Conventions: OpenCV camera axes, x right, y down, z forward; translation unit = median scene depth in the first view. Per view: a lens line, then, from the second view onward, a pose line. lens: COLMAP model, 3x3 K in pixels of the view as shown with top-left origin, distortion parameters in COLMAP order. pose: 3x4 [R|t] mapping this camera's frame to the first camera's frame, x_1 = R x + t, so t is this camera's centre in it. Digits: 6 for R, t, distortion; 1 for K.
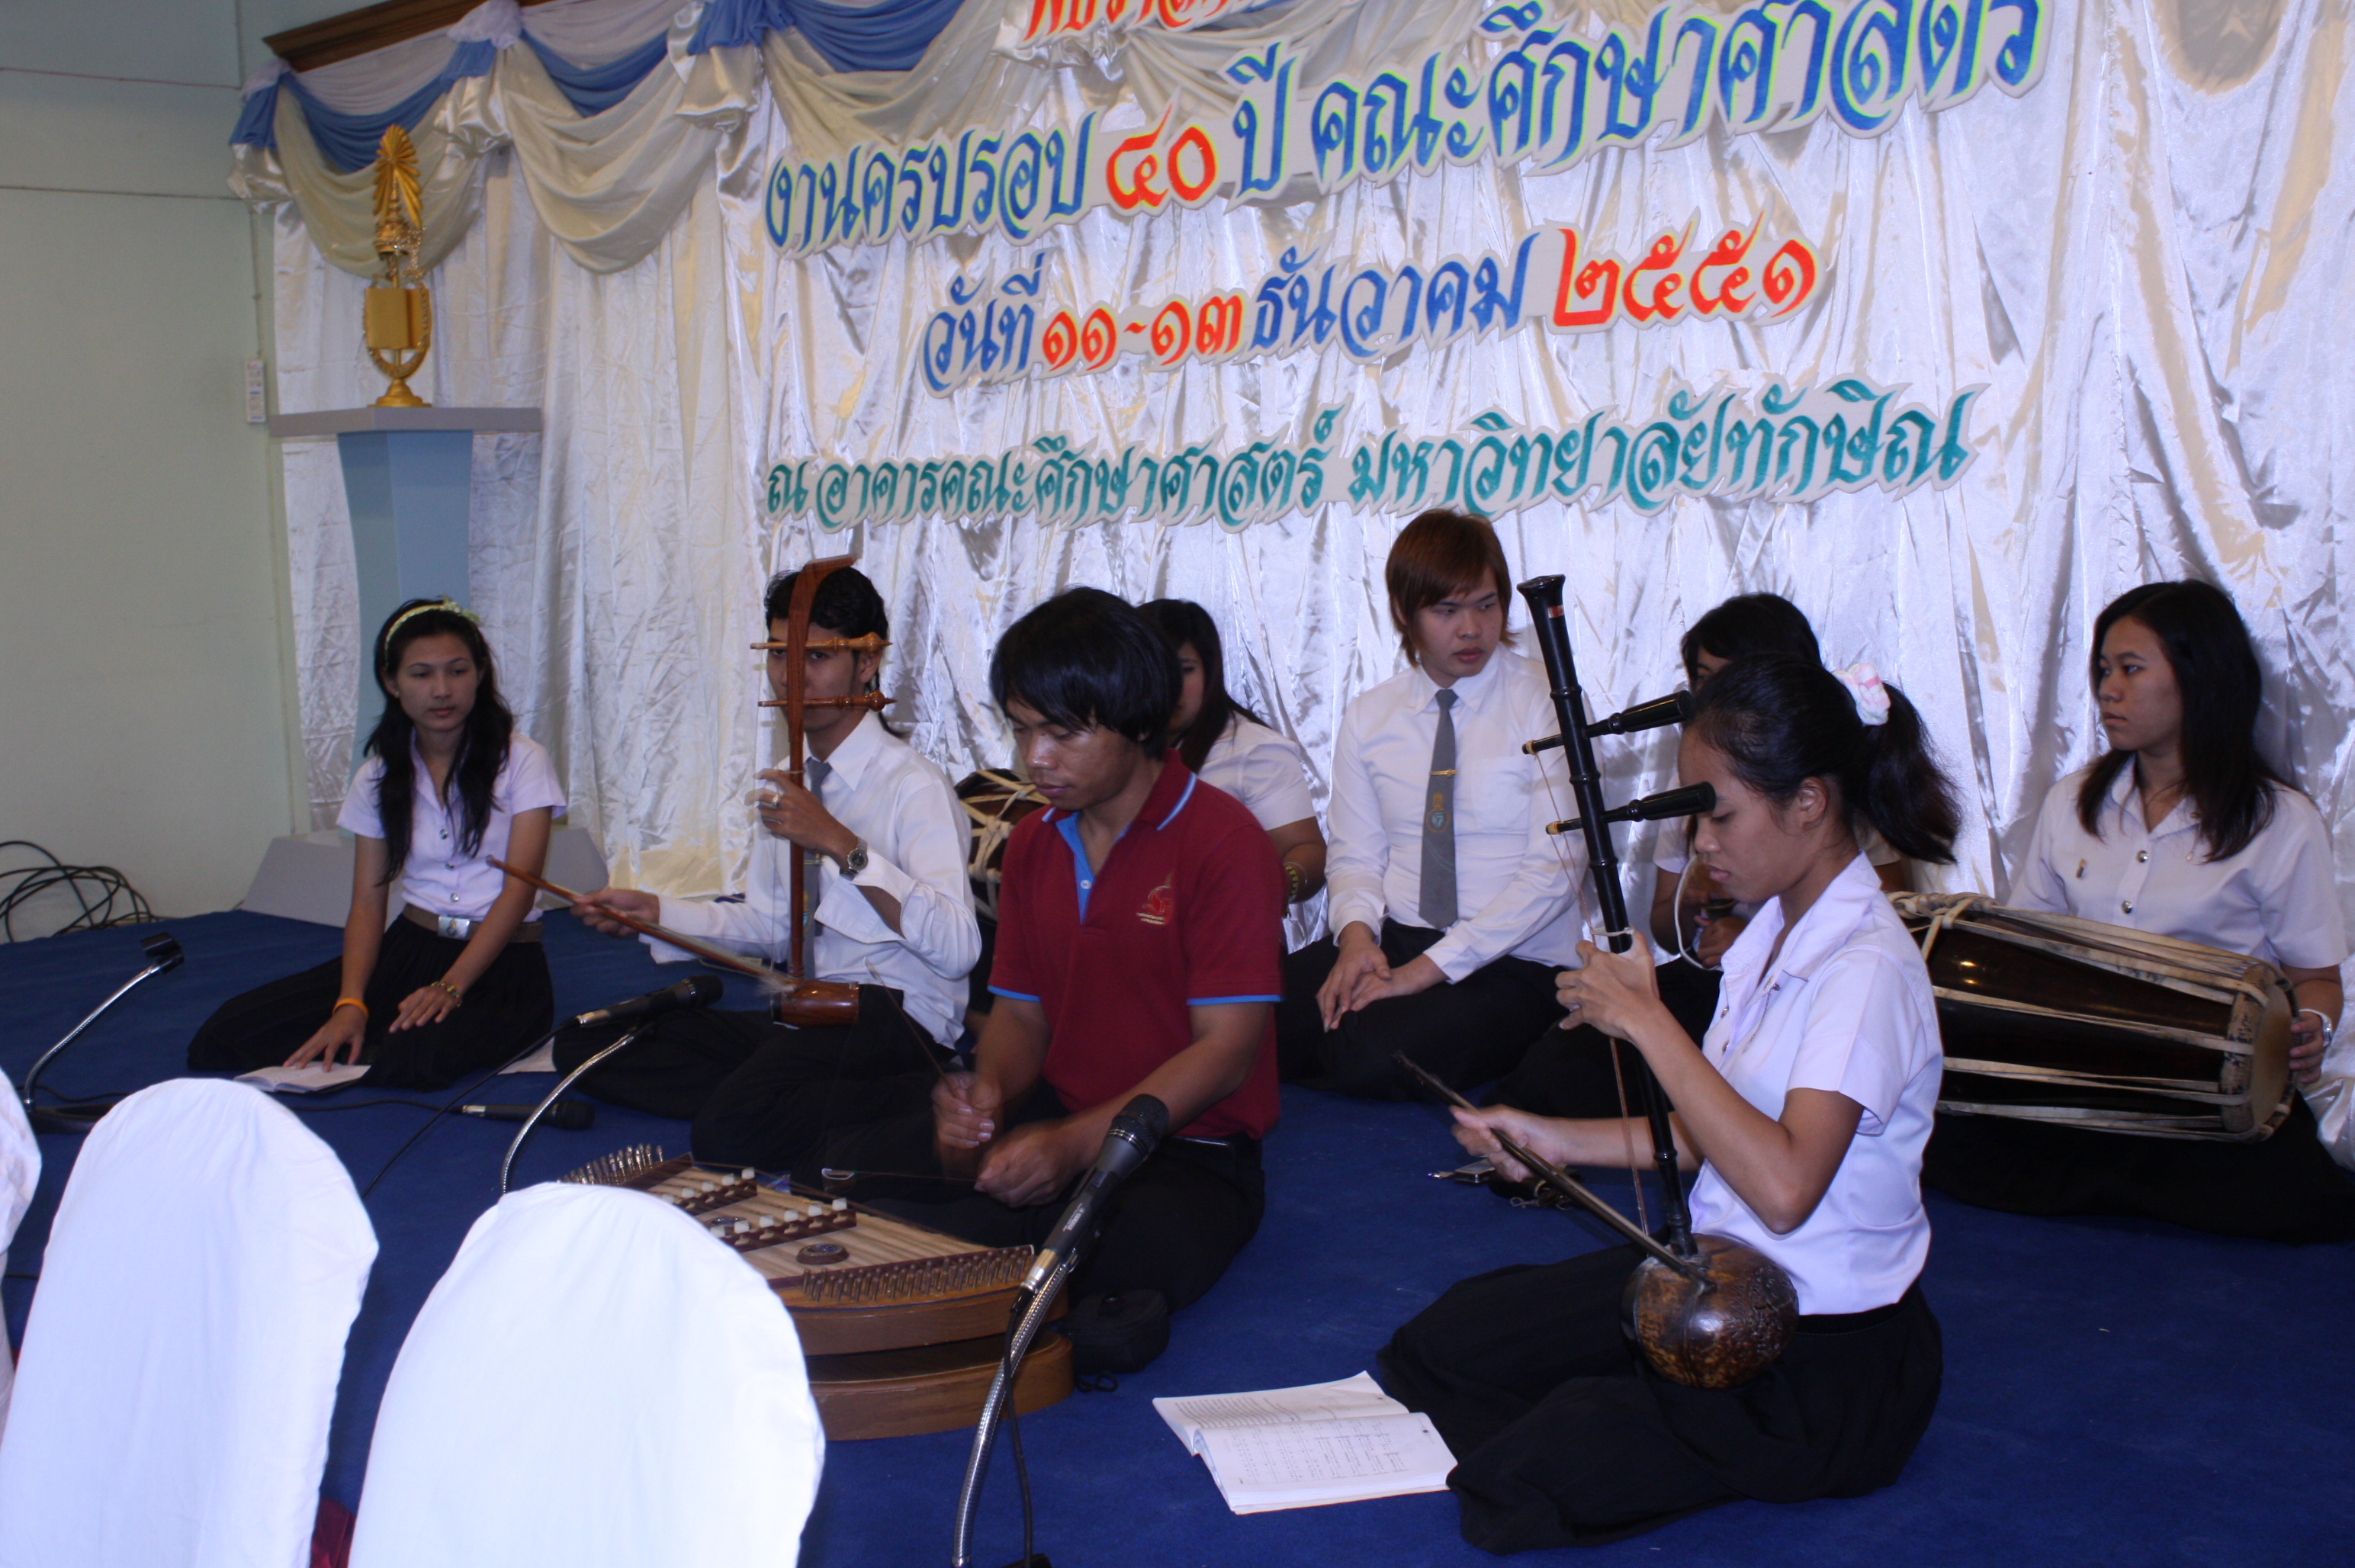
lens RADIAL K [[2693.8, 0, 1198.6], [0, 2693.8, 781.0], [0, 0, 1]] dist [-0.113285, 0.167628]
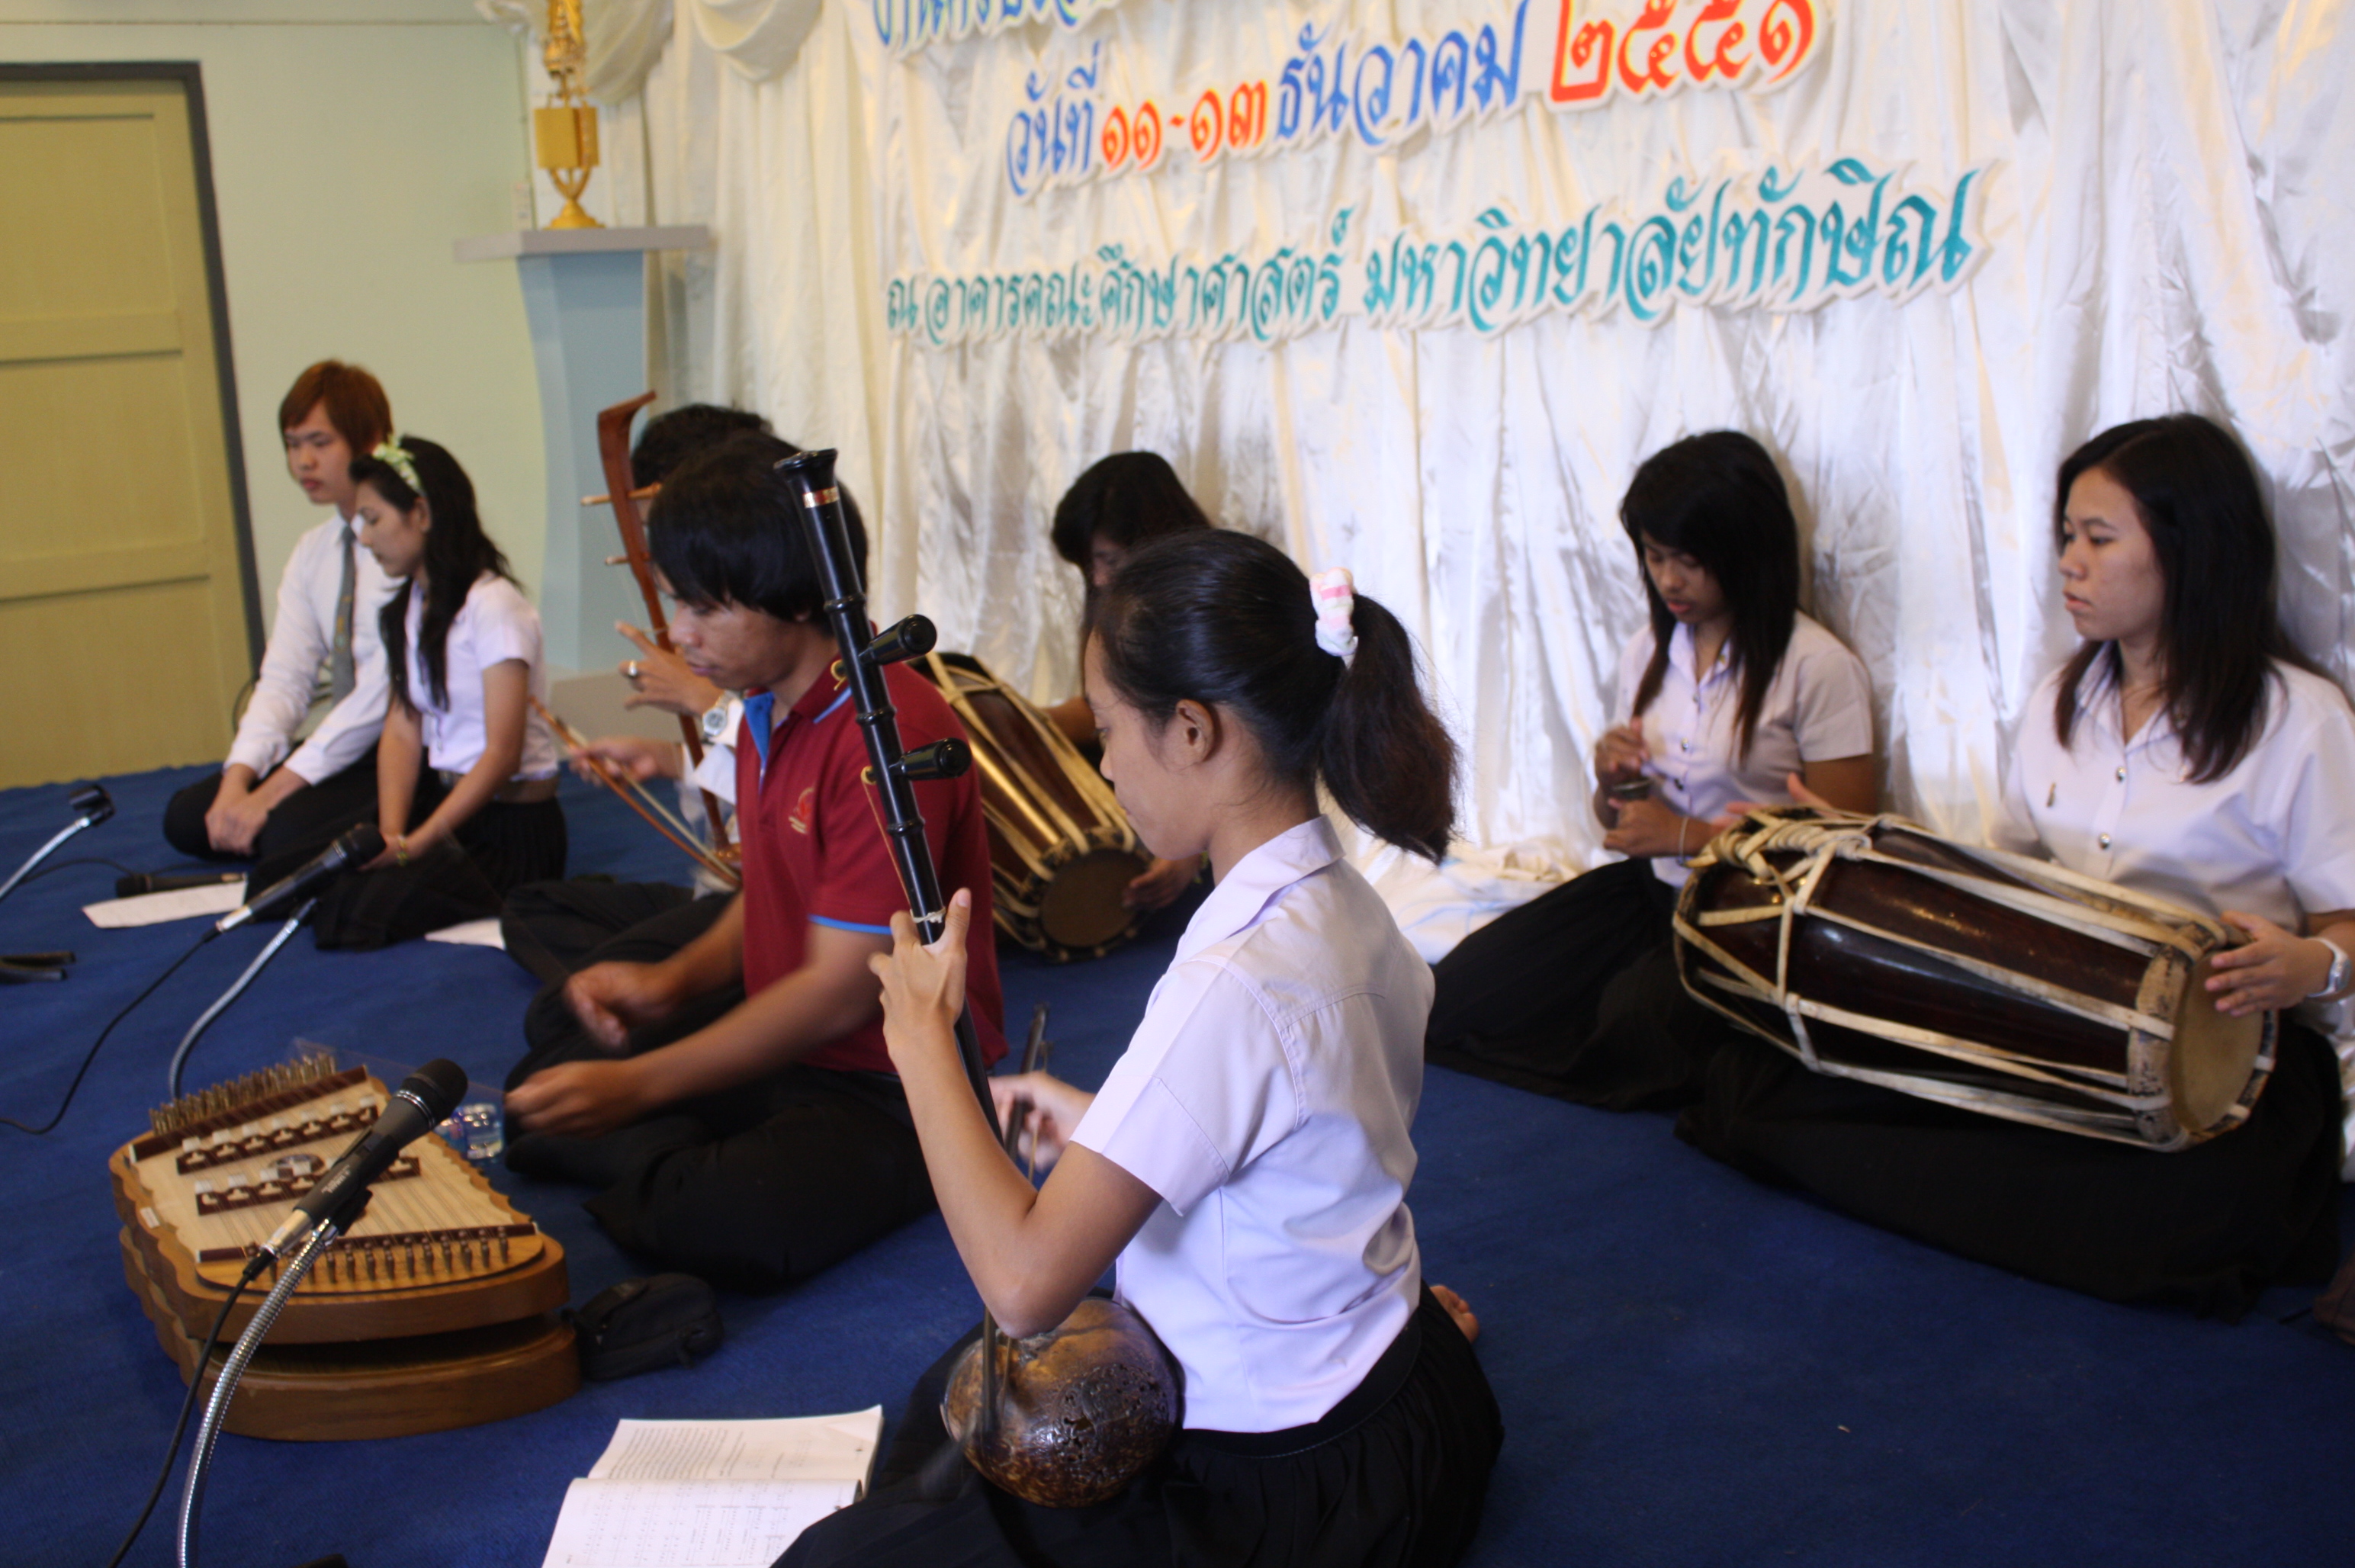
lens RADIAL K [[2553.8, 0, 1177.5], [0, 2553.8, 784.0], [0, 0, 1]] dist [-0.127368, 0.159350]
pose [[0.969761, 0.025869, -0.242681, 0.224315], [-0.004425, 0.996067, 0.088493, -0.026891], [0.244016, -0.084743, 0.966062, 0.190783]]
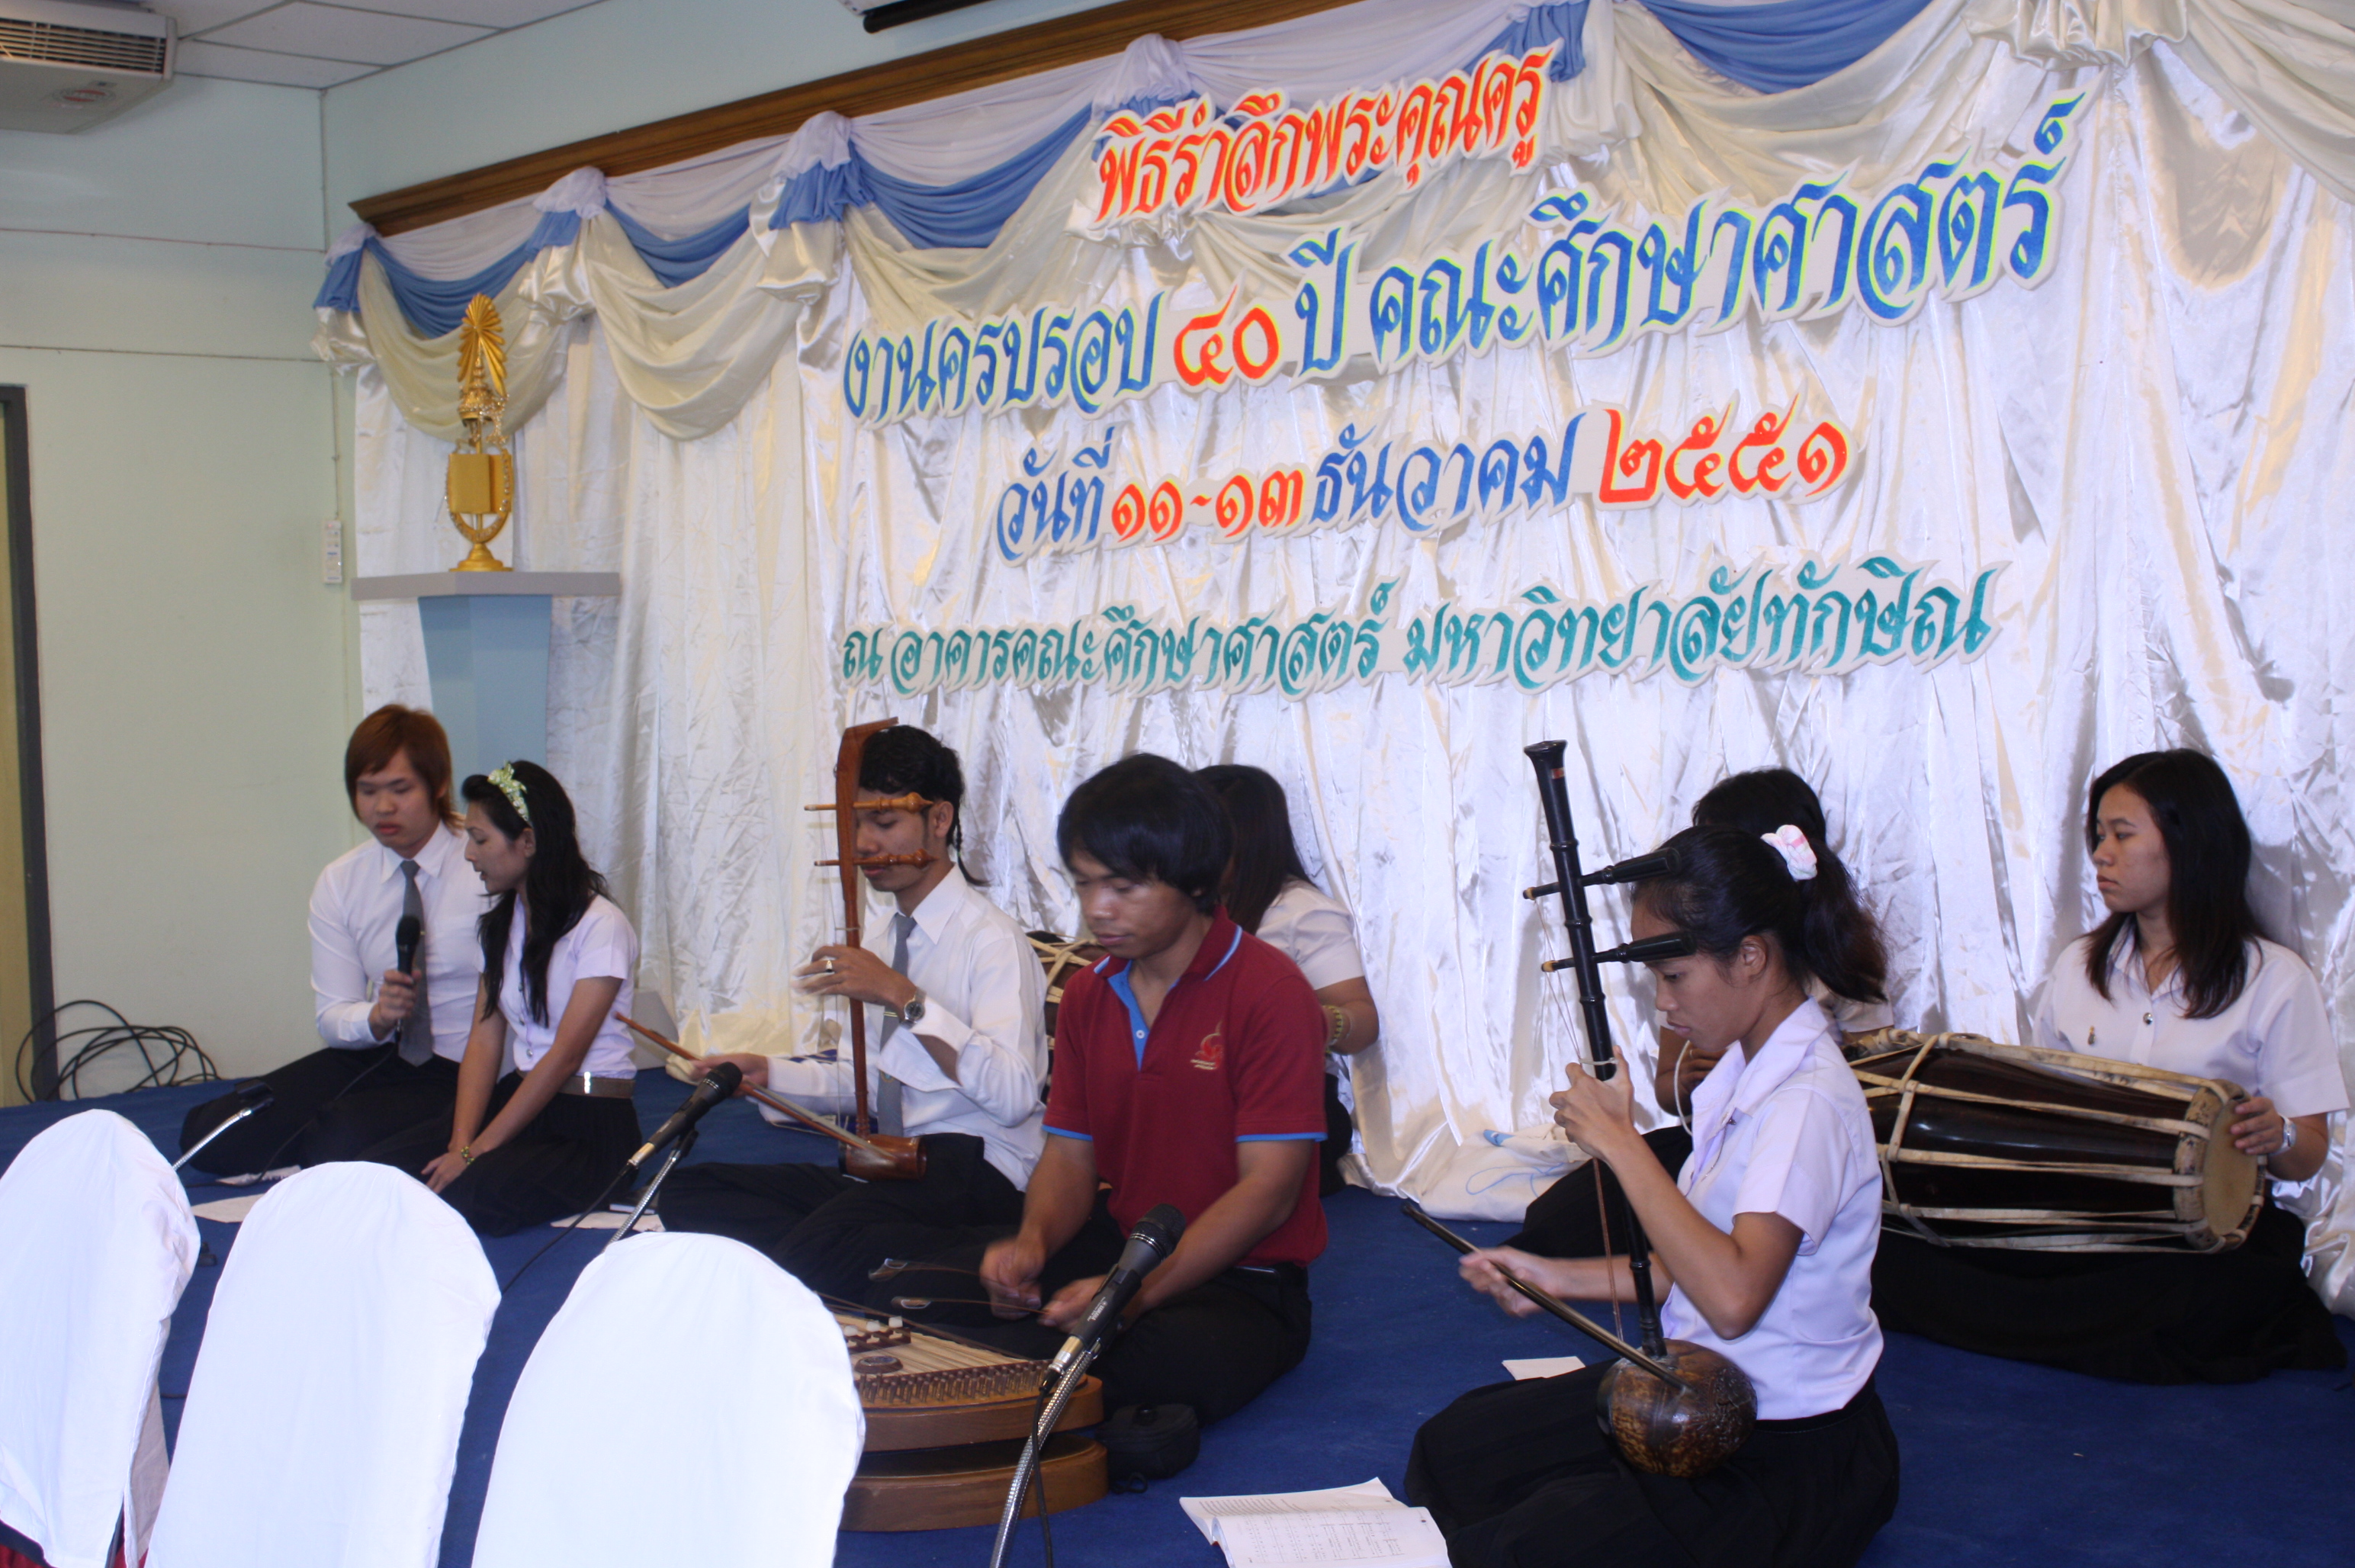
lens RADIAL K [[2943.2, 0, 1185.8], [0, 2943.2, 773.9], [0, 0, 1]] dist [-0.082620, 0.123881]
pose [[0.999050, 0.005749, -0.043194, 0.023054], [-0.008570, 0.997820, -0.065432, 0.010085], [0.042724, 0.065740, 0.996922, -0.131936]]
